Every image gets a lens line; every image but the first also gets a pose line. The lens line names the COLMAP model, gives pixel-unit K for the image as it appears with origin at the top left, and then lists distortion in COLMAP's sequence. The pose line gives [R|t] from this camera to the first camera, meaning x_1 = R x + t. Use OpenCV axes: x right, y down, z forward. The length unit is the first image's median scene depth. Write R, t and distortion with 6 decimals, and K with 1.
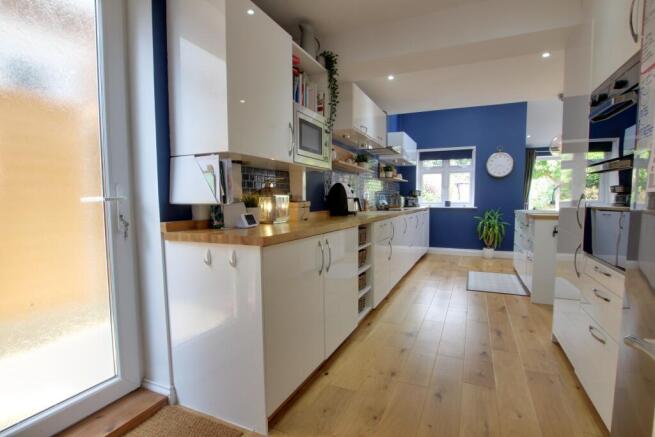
lens RADIAL K [[317.9, 0, 324.3], [0, 317.9, 223.3], [0, 0, 1]] dist [-0.029760, 0.003746]
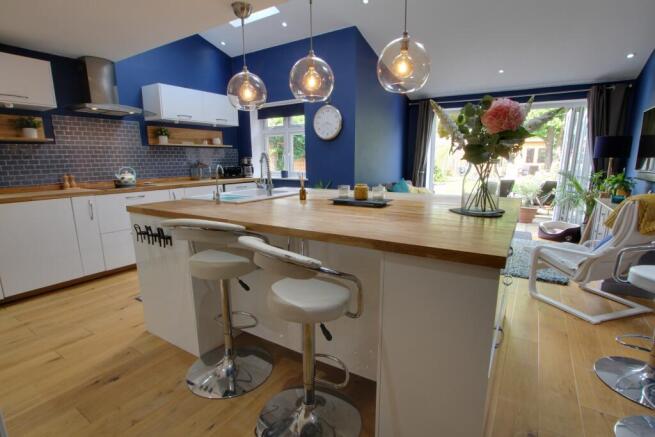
lens RADIAL K [[317.9, 0, 326.8], [0, 317.9, 223.2], [0, 0, 1]] dist [-0.029760, 0.003746]
pose [[0.992993, 0.019228, -0.116600, 0.600168], [-0.005130, 0.992757, 0.120027, -0.036882], [0.118063, -0.118588, 0.985900, 0.220519]]
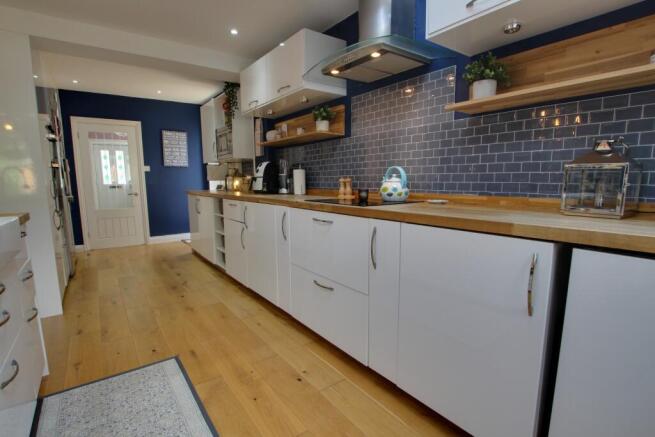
lens RADIAL K [[317.9, 0, 329.9], [0, 317.9, 221.1], [0, 0, 1]] dist [-0.029760, 0.003746]
pose [[-0.467994, 0.124578, -0.874907, 0.460468], [-0.057755, 0.983586, 0.170946, -0.066373], [0.881842, 0.130532, -0.453118, 0.872835]]
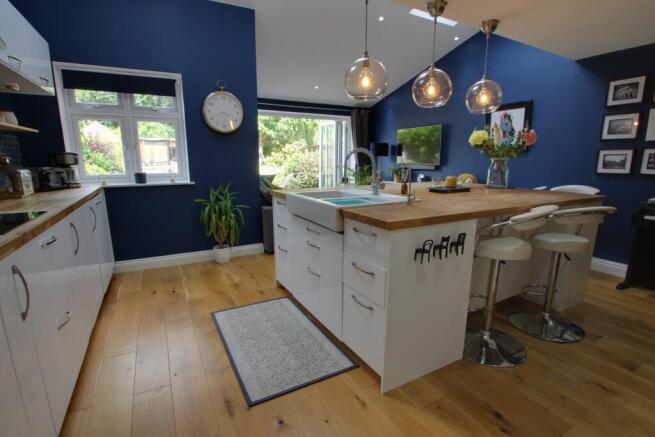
lens RADIAL K [[317.9, 0, 331.4], [0, 317.9, 223.6], [0, 0, 1]] dist [-0.029760, 0.003746]
pose [[0.583052, -0.163322, 0.795849, 0.142393], [0.060737, 0.985607, 0.157766, -0.051498], [-0.810161, -0.043648, 0.584580, 0.428088]]
